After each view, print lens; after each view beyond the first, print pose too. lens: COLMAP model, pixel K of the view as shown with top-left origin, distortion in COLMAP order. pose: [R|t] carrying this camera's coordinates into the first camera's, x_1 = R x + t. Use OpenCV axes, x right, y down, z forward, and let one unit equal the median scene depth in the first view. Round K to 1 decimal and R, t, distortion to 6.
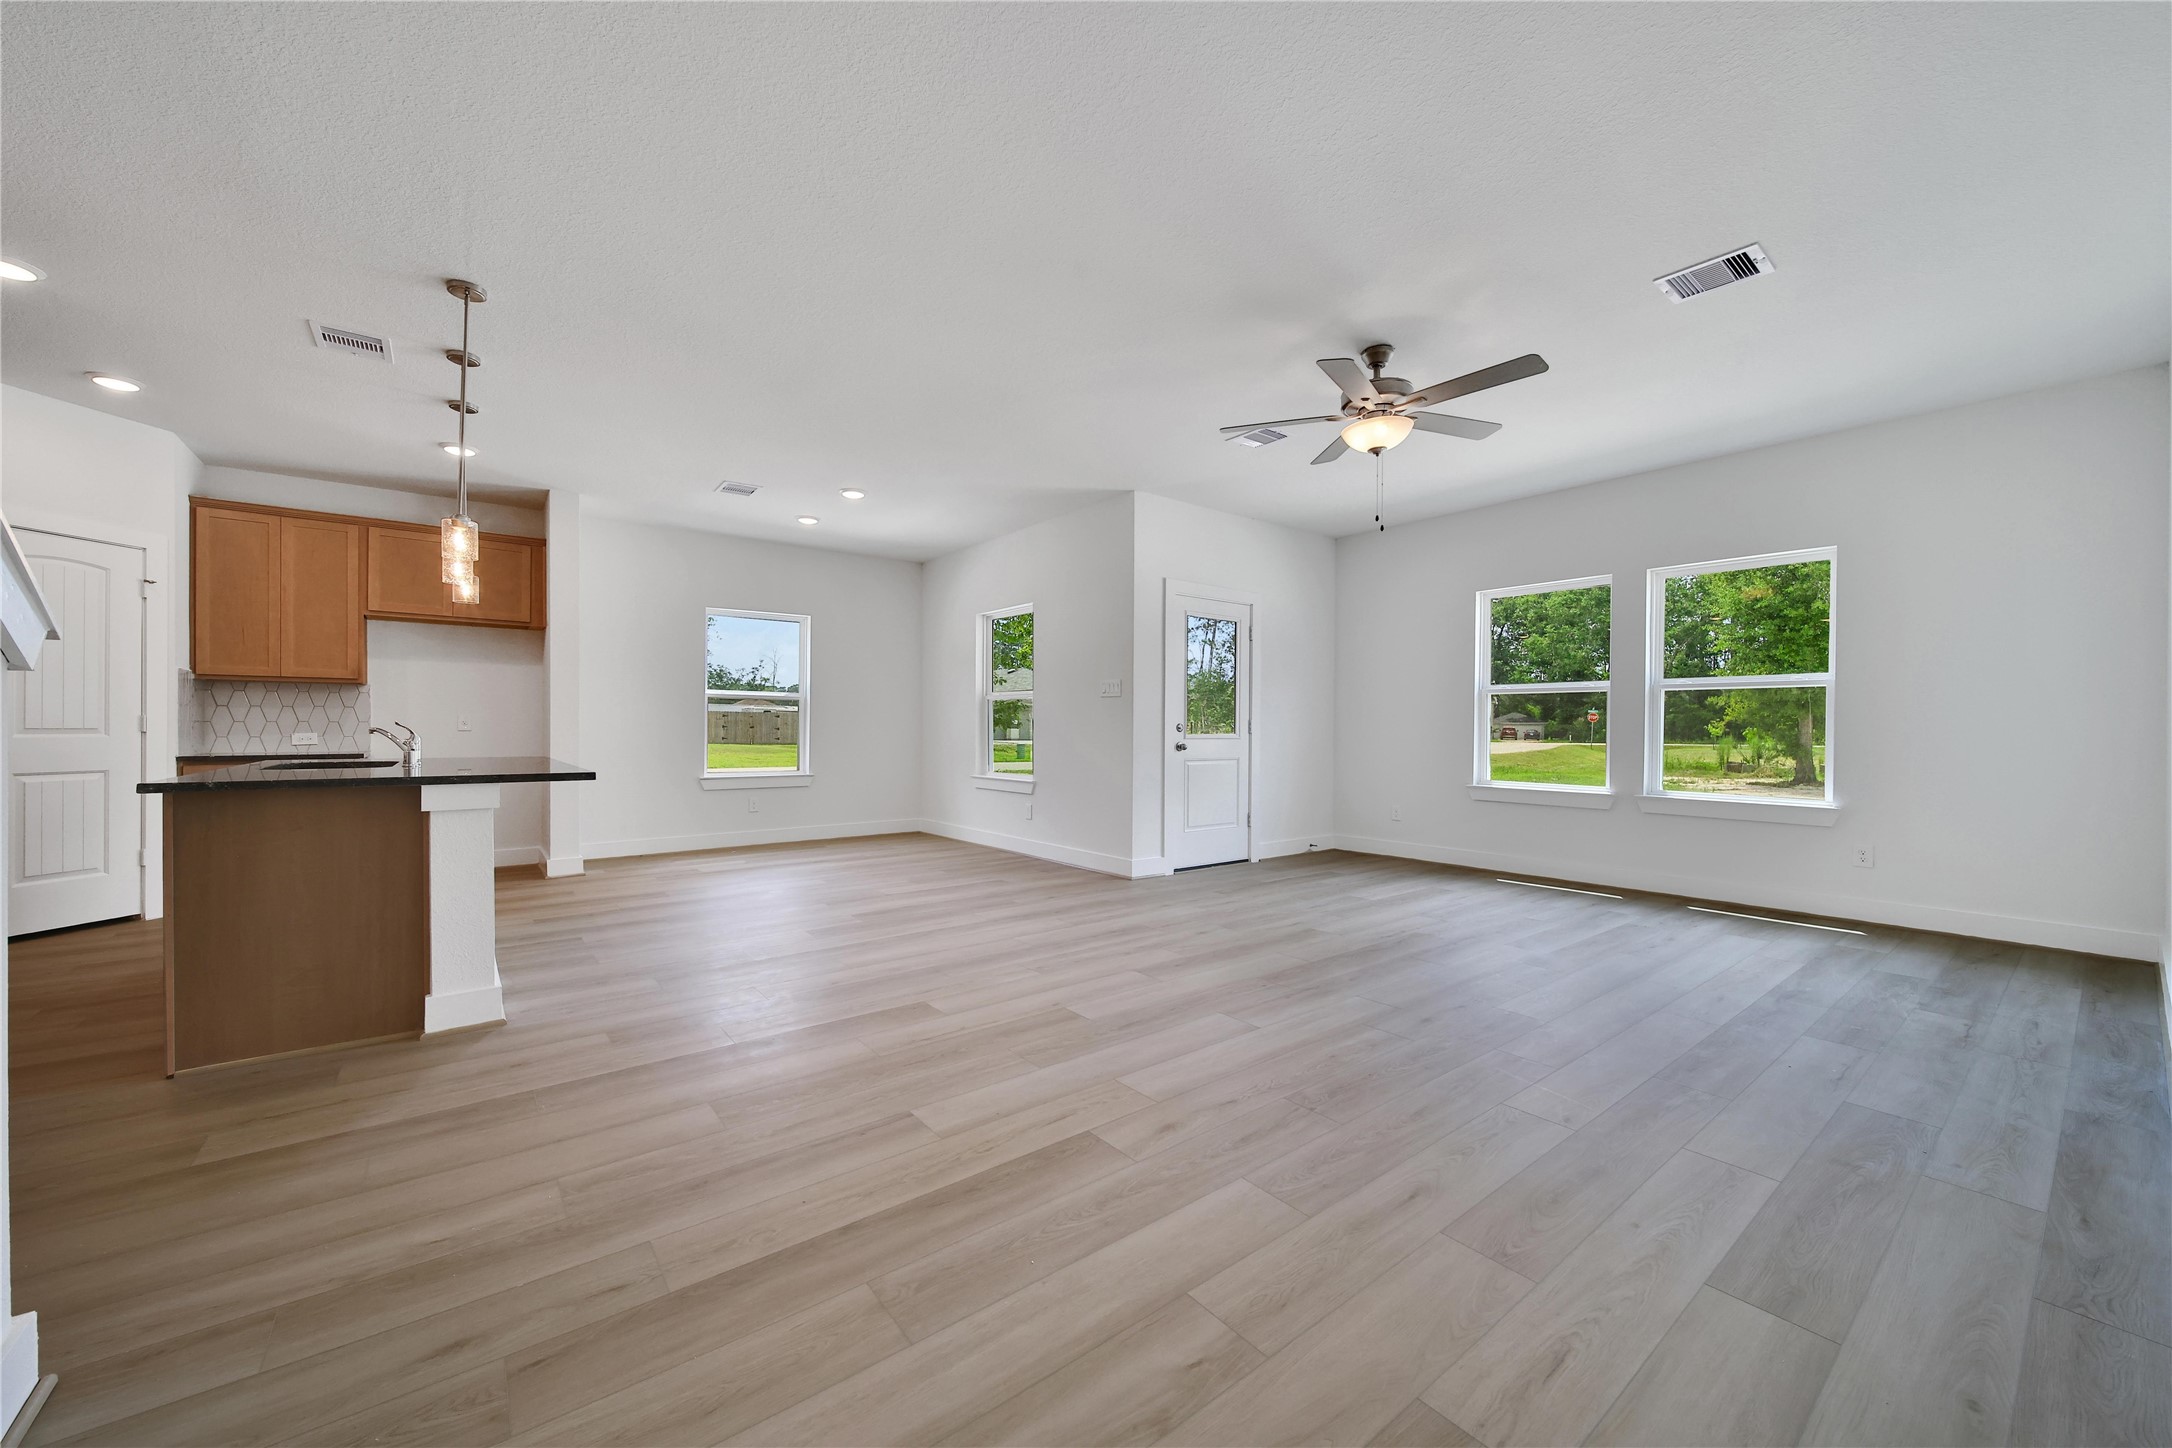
lens RADIAL K [[795.4, 0, 1075.7], [0, 795.4, 723.6], [0, 0, 1]] dist [-0.000207, -0.000359]
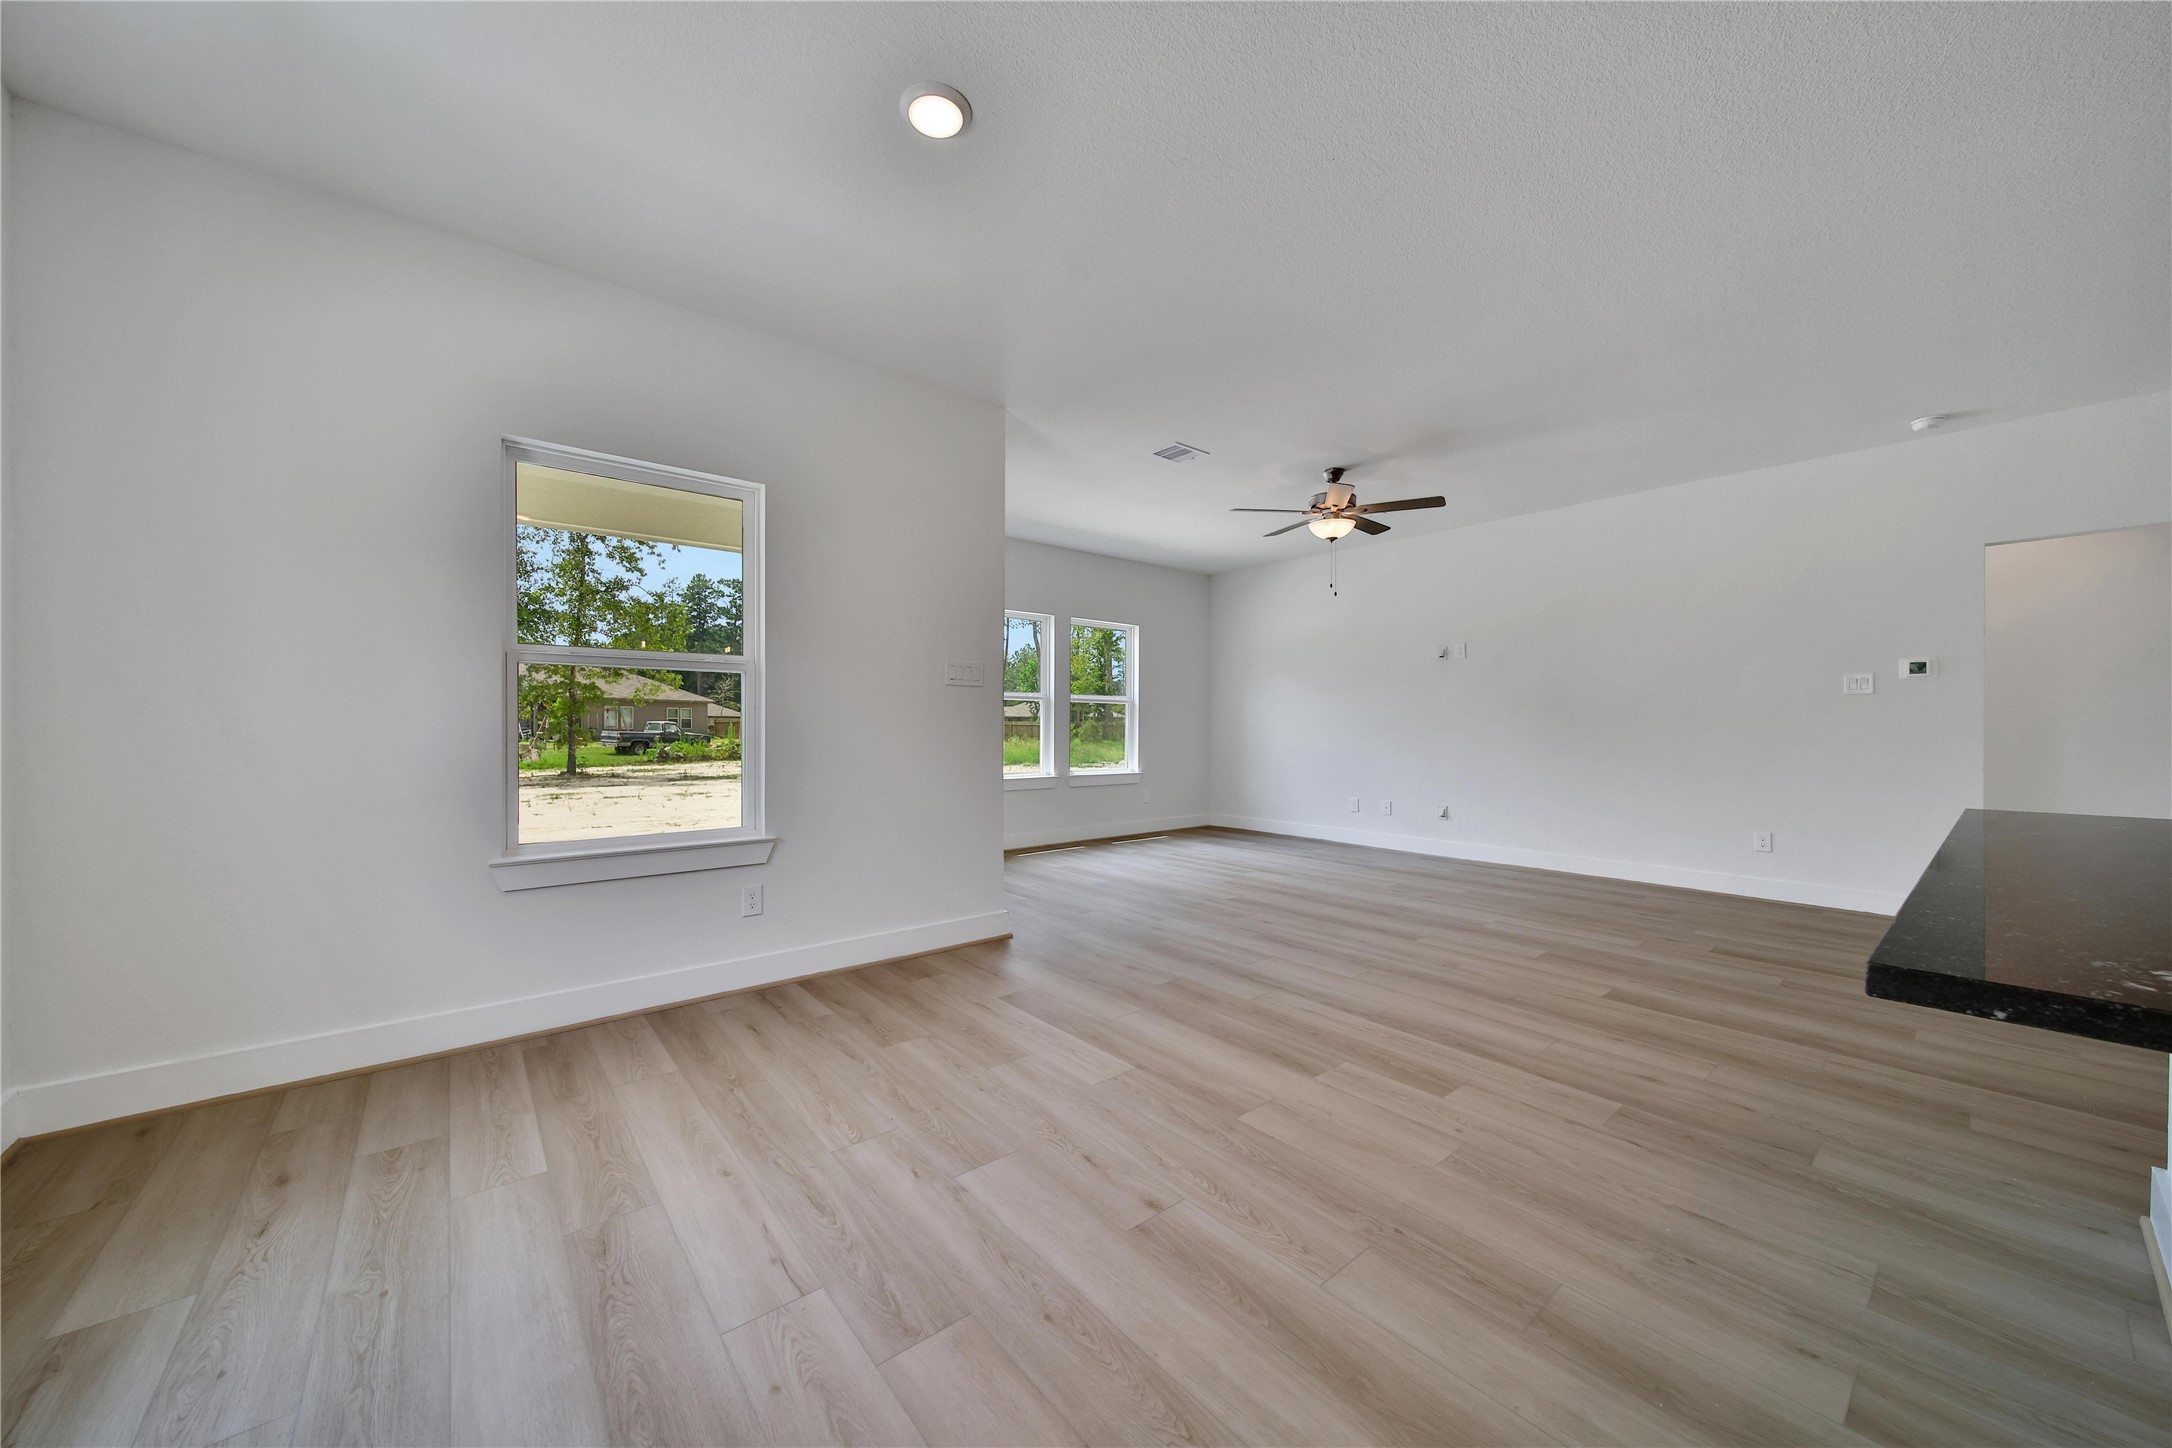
lens RADIAL K [[795.4, 0, 1089.4], [0, 795.4, 728.5], [0, 0, 1]] dist [-0.000207, -0.000359]
pose [[-0.042289, -0.002845, 0.999101, -0.988922], [-0.008830, 0.999958, 0.002473, -0.001088], [-0.999066, -0.008717, -0.042312, 1.407942]]
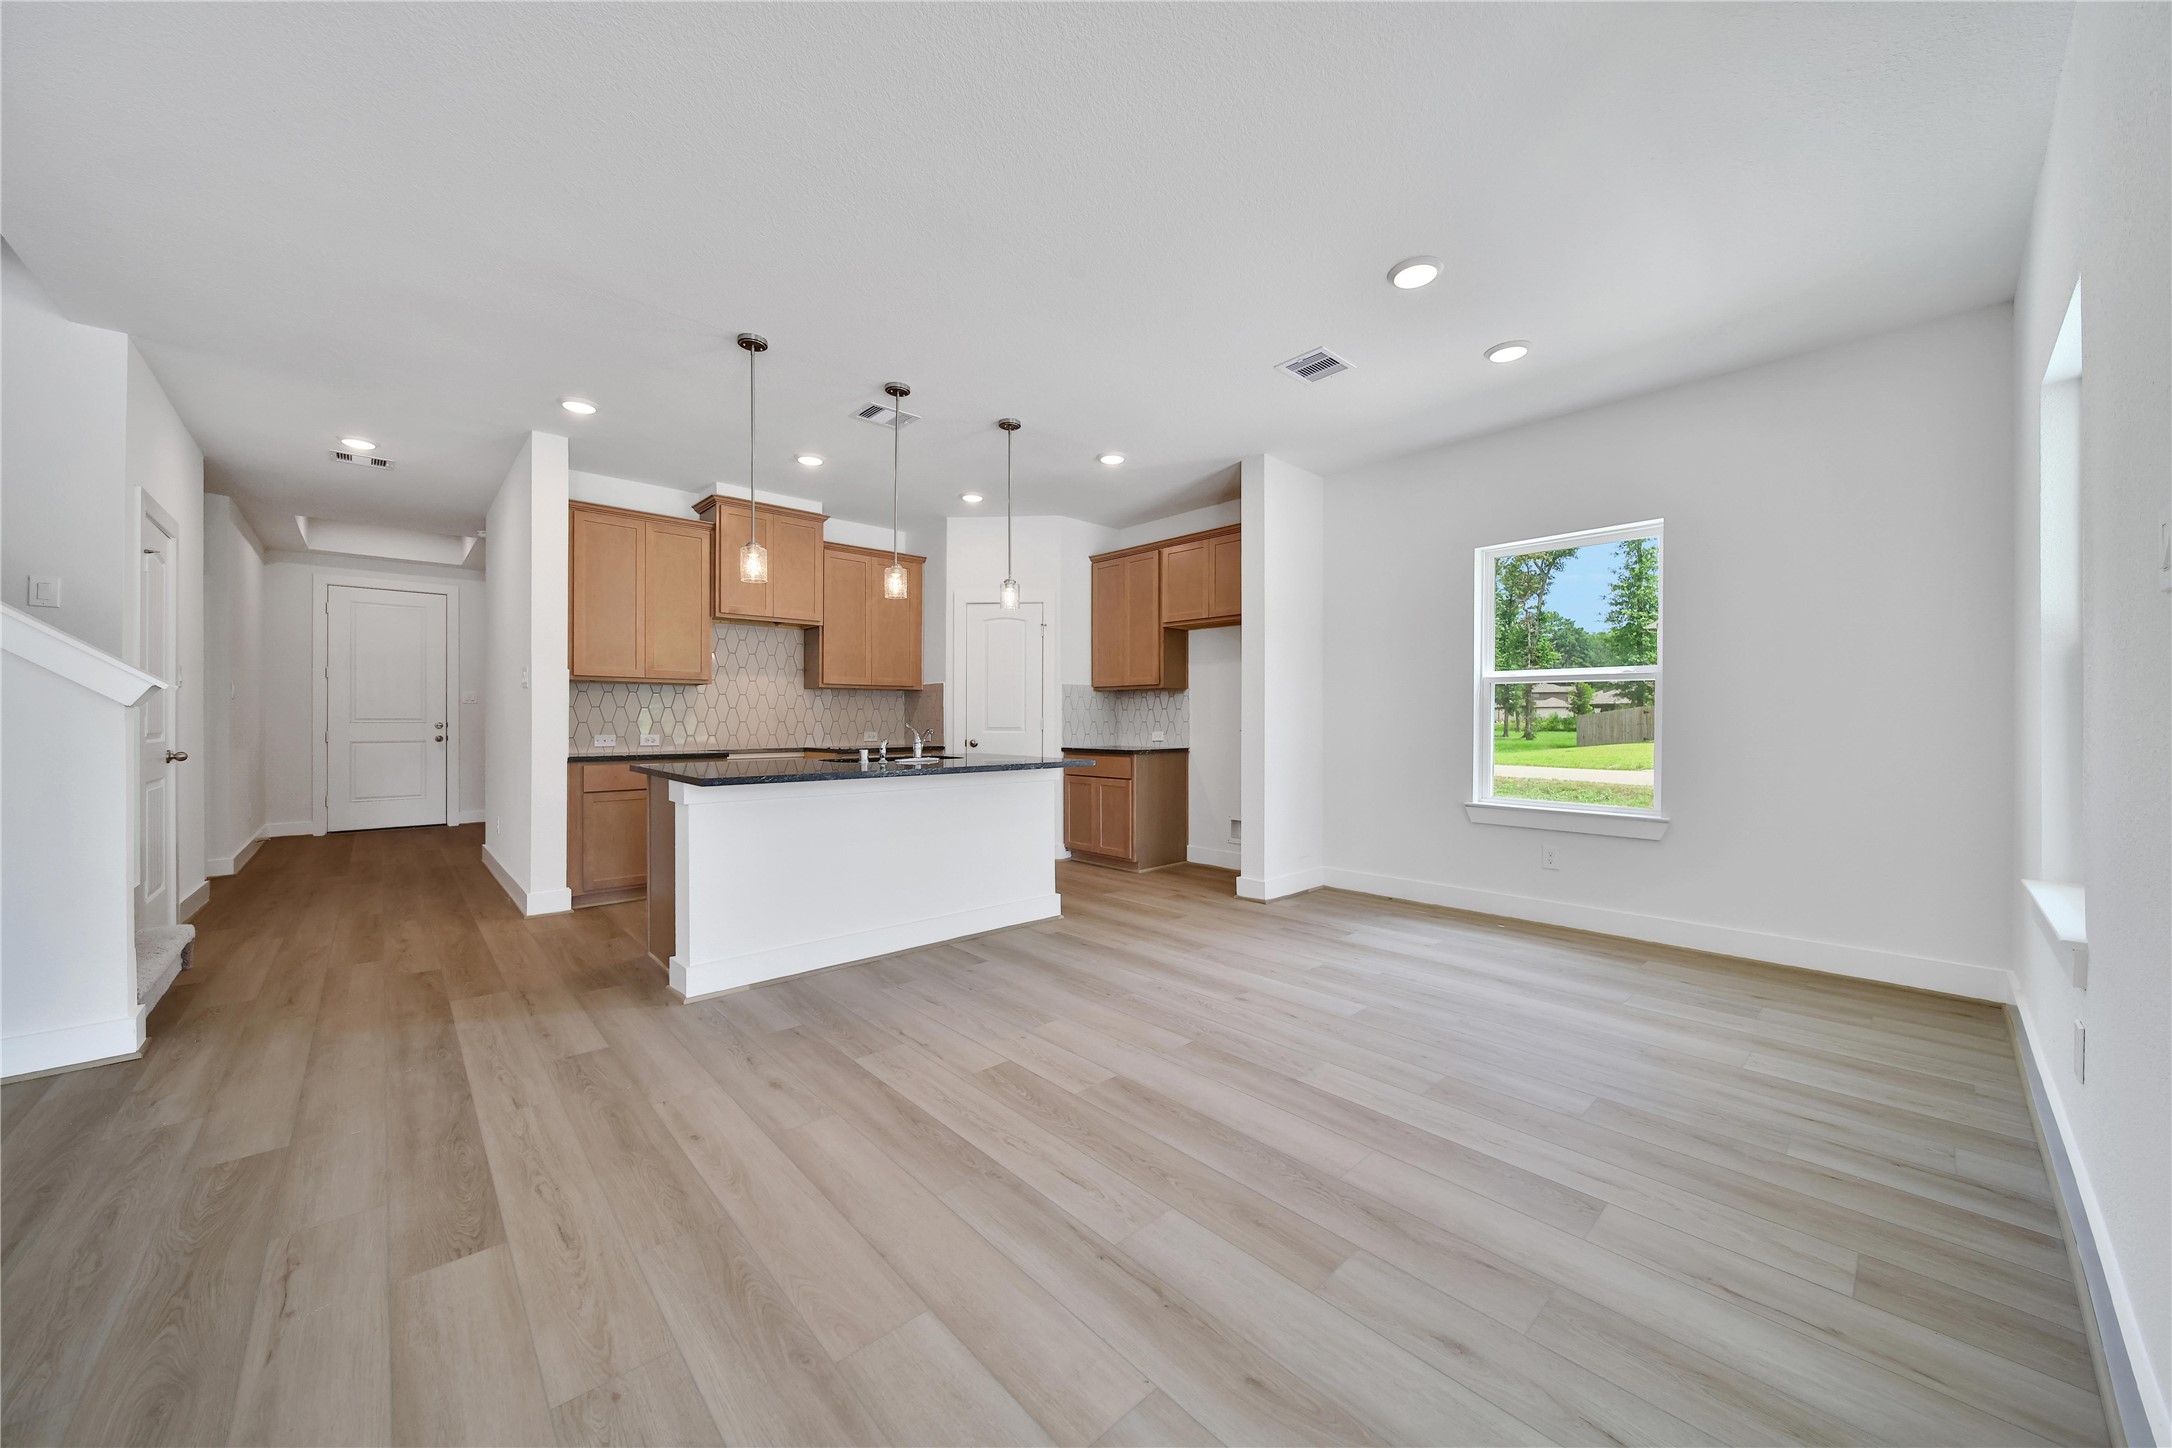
lens RADIAL K [[795.4, 0, 1076.5], [0, 795.4, 723.1], [0, 0, 1]] dist [-0.000207, -0.000359]
pose [[0.074918, 0.003193, -0.997185, 0.317030], [0.006055, 0.999975, 0.003657, -0.007990], [0.997171, -0.006312, 0.074897, 1.110563]]
